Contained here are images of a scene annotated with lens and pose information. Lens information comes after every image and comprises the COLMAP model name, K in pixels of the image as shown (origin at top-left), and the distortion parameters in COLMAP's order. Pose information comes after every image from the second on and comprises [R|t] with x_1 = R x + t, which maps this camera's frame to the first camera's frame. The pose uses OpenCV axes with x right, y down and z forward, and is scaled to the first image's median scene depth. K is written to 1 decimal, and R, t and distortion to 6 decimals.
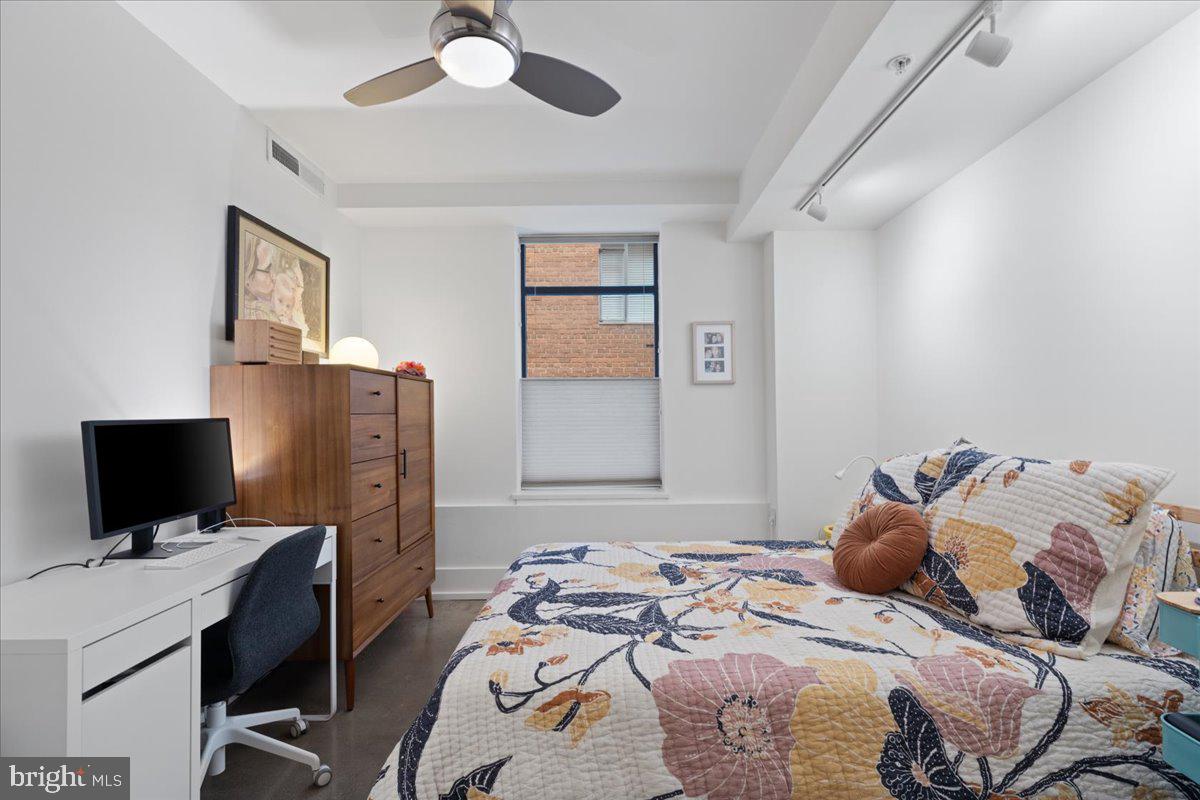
lens RADIAL K [[533.7, 0, 612.0], [0, 533.7, 407.5], [0, 0, 1]] dist [0.004162, 0.000269]
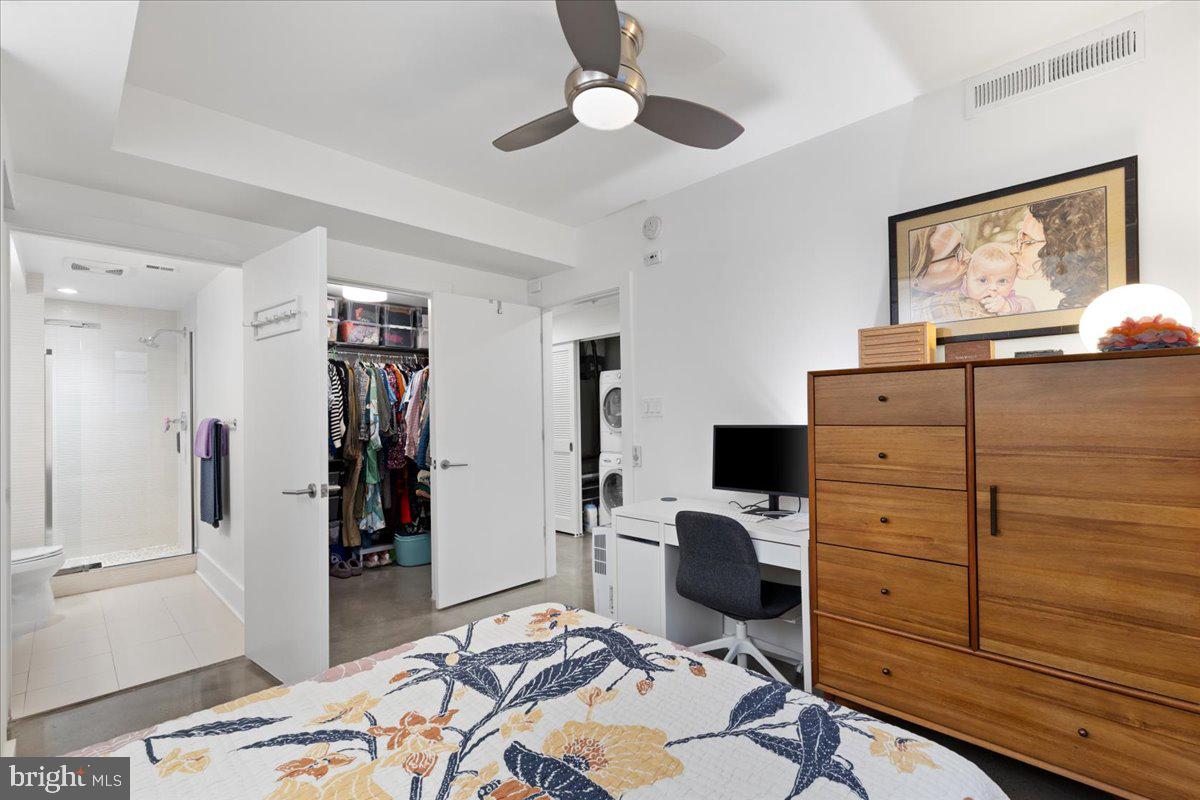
lens RADIAL K [[533.7, 0, 610.4], [0, 533.7, 402.4], [0, 0, 1]] dist [0.004162, 0.000269]
pose [[-0.697222, 0.011175, -0.716768, 0.506068], [0.031109, 0.999408, -0.014679, -0.029834], [0.716180, -0.032533, -0.697157, 1.660812]]
